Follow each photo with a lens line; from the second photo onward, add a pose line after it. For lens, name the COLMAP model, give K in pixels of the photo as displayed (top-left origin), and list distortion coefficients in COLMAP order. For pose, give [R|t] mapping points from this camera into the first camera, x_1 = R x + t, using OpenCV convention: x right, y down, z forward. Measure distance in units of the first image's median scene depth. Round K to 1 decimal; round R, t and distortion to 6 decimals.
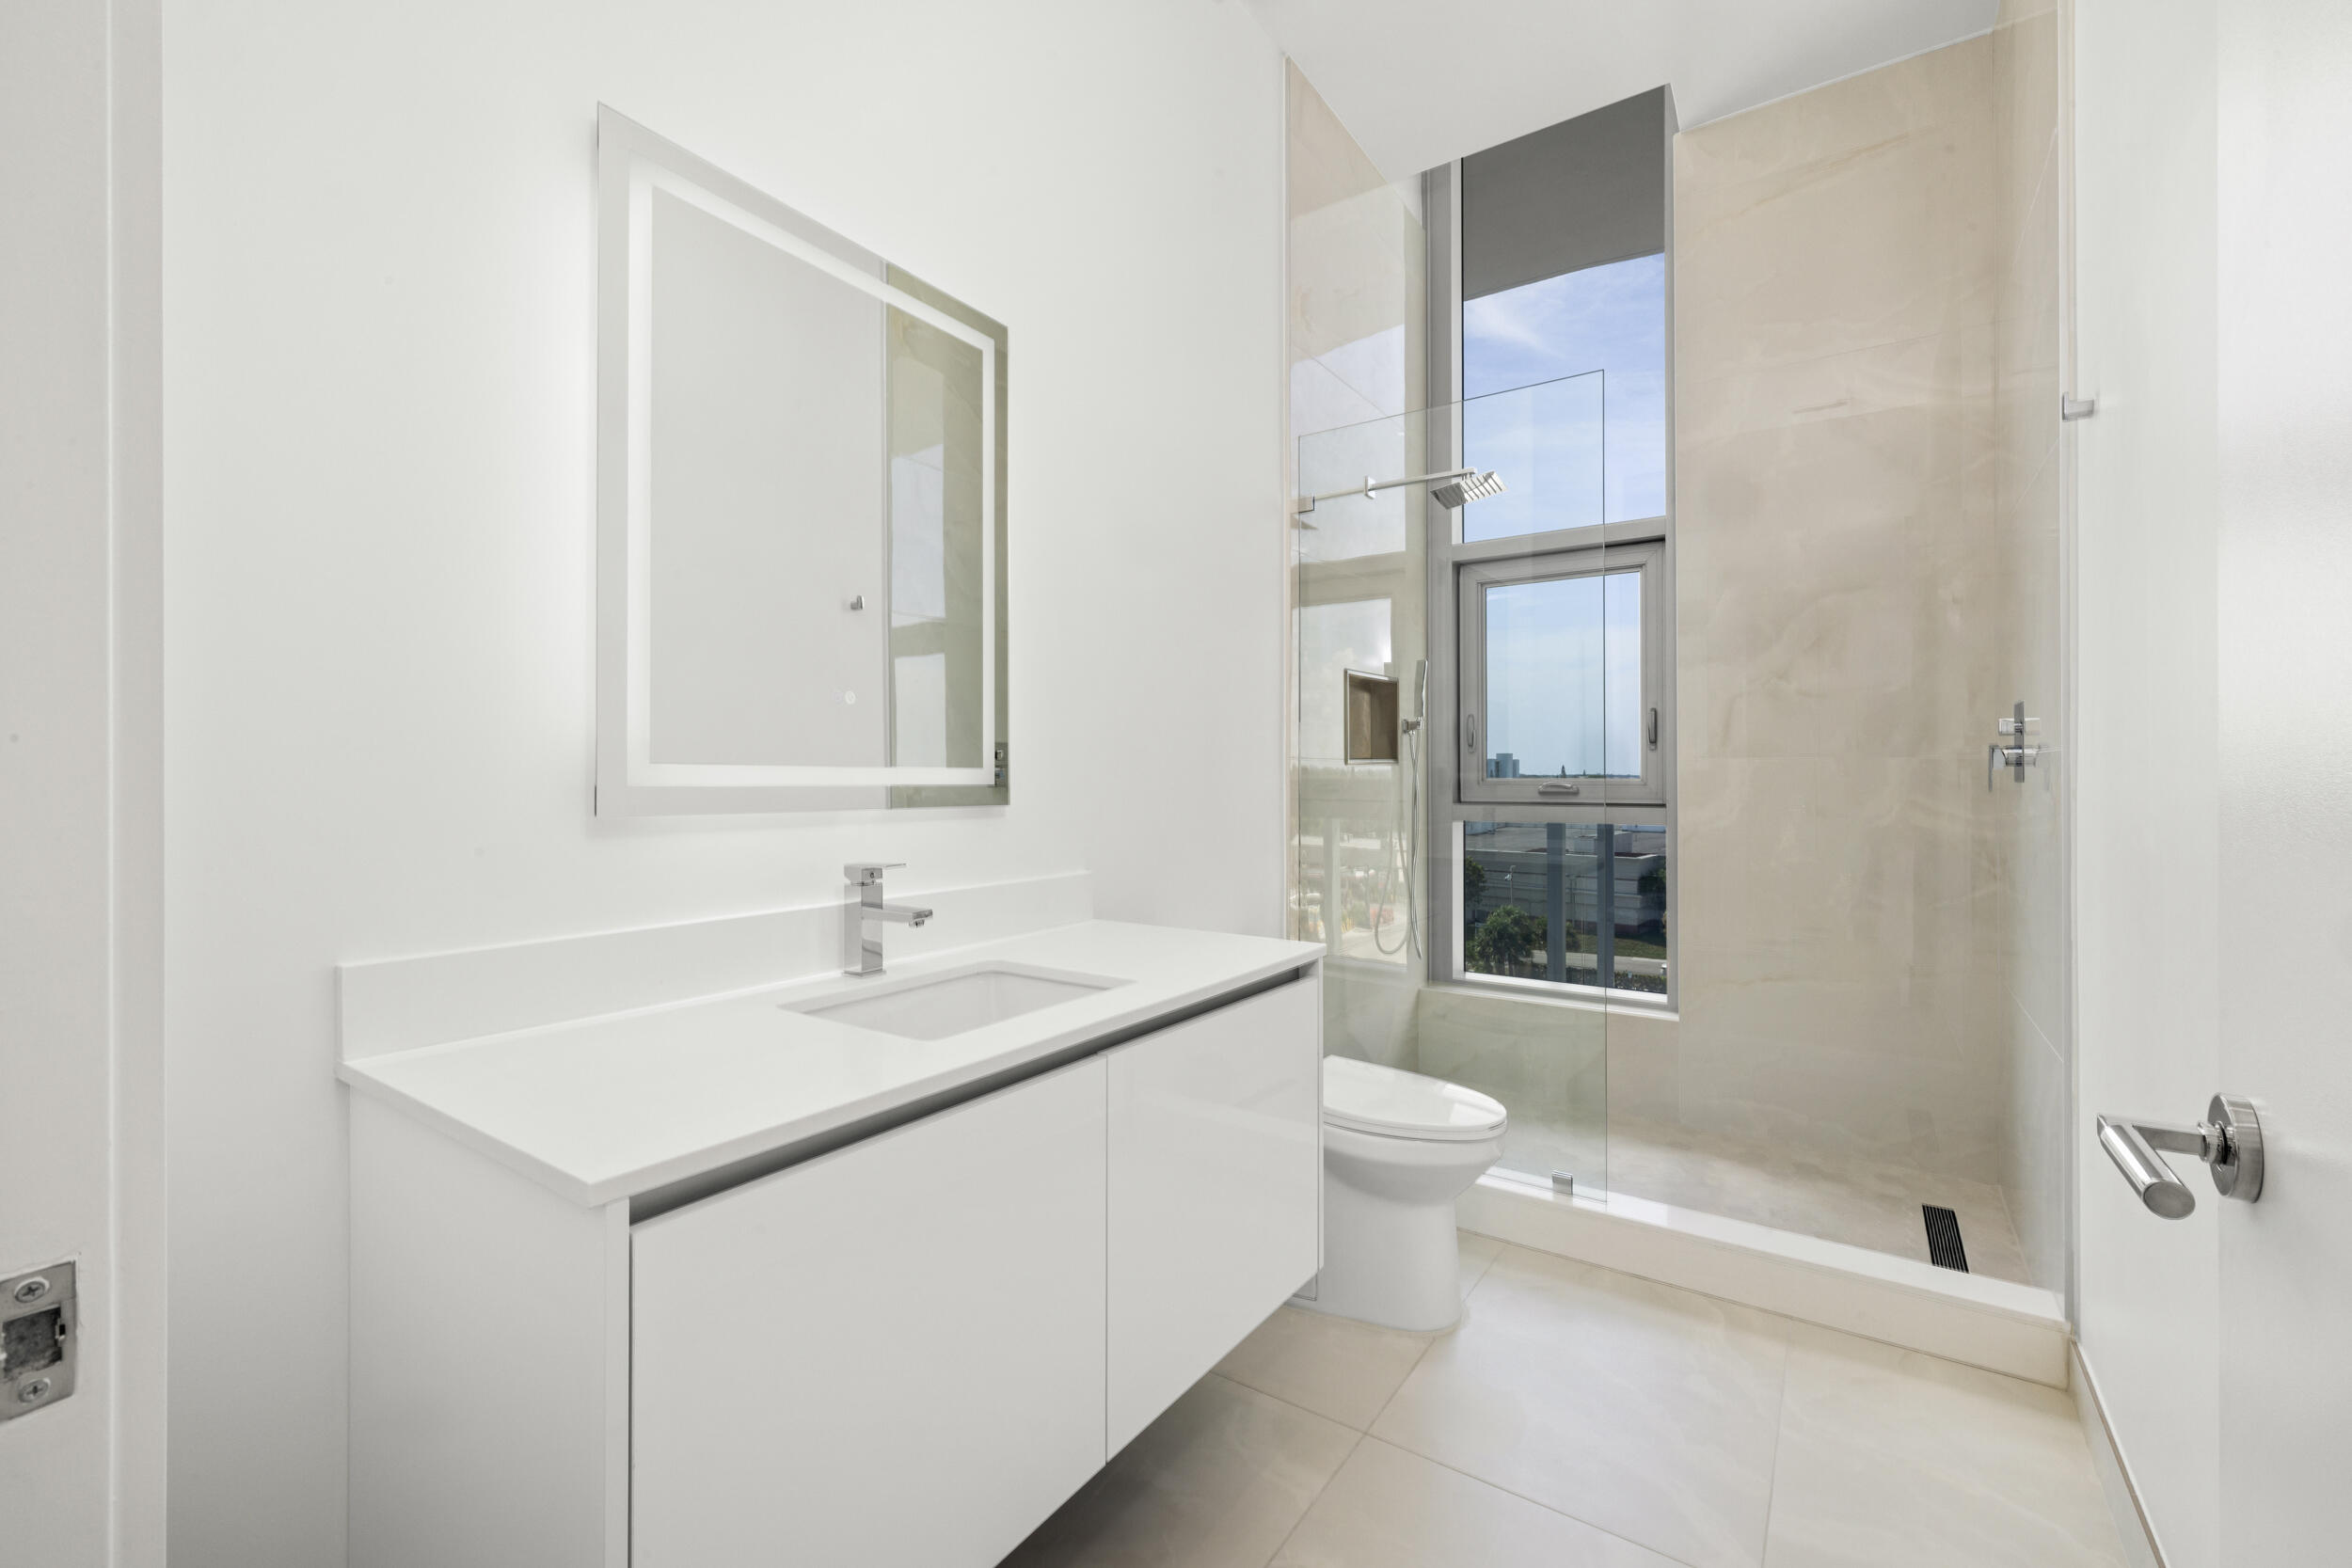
lens RADIAL K [[1005.1, 0, 1232.1], [0, 1005.1, 727.7], [0, 0, 1]] dist [0.000296, 0.000722]
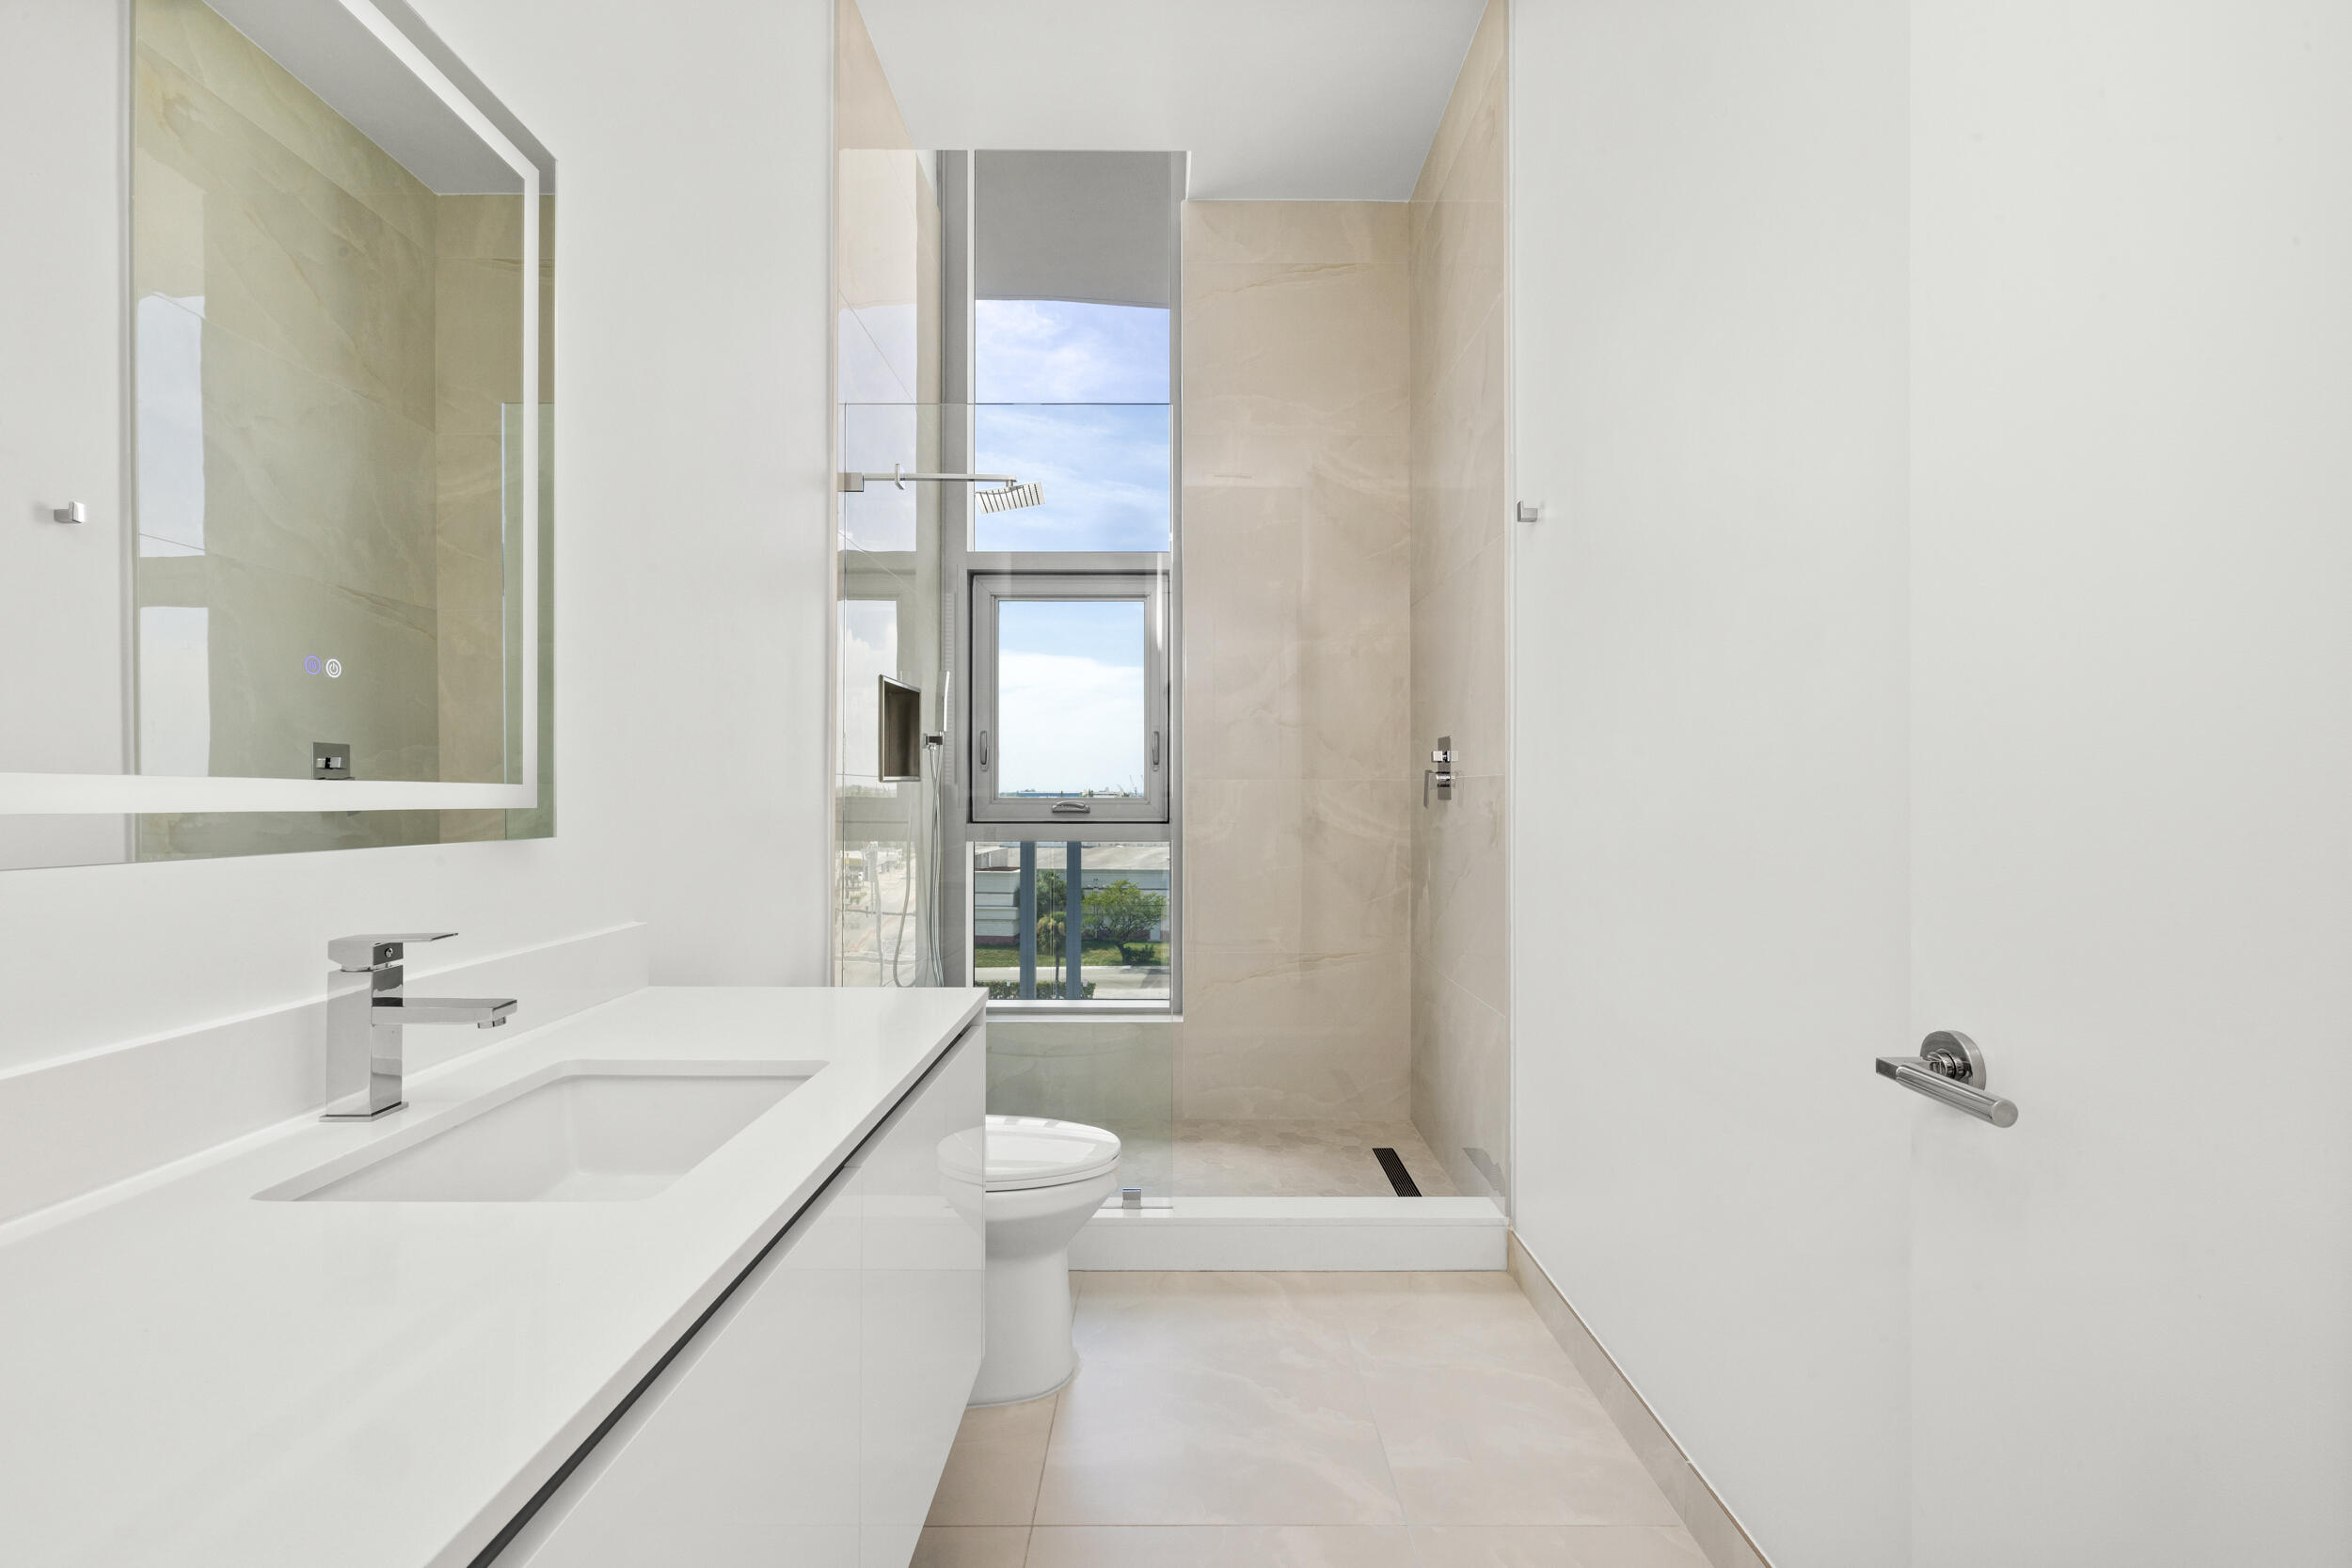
lens RADIAL K [[1005.1, 0, 1207.9], [0, 1005.1, 748.0], [0, 0, 1]] dist [0.000296, 0.000722]
pose [[0.825645, 0.027642, 0.563512, -0.223819], [-0.029133, 0.999555, -0.006345, 0.005936], [-0.563437, -0.011178, 0.826084, 0.151260]]
